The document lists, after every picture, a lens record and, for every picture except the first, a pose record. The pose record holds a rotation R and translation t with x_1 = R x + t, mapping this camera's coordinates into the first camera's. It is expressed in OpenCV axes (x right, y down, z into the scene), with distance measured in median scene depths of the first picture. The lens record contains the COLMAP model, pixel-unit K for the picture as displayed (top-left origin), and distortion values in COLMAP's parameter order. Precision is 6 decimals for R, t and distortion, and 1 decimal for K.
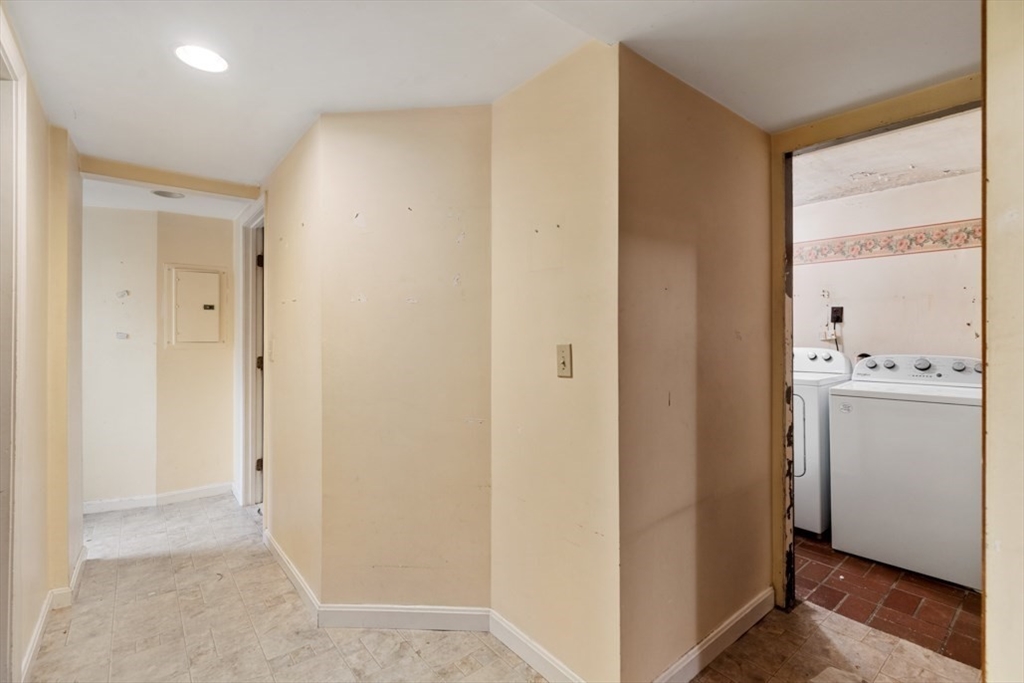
lens RADIAL K [[466.2, 0, 513.5], [0, 466.2, 332.1], [0, 0, 1]] dist [0.003384, 0.001341]
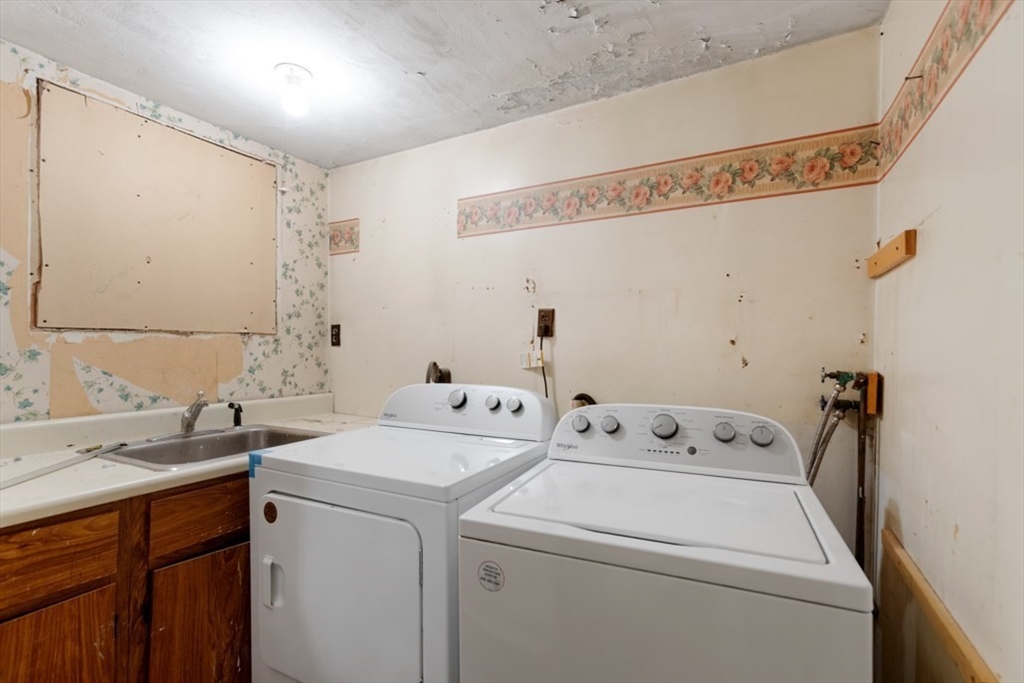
lens RADIAL K [[466.2, 0, 512.9], [0, 466.2, 349.0], [0, 0, 1]] dist [0.003384, 0.001341]
pose [[0.925538, 0.001387, 0.378651, 0.509376], [-0.004566, 0.999961, 0.007496, -0.011762], [-0.378626, -0.008667, 0.925509, 0.572171]]
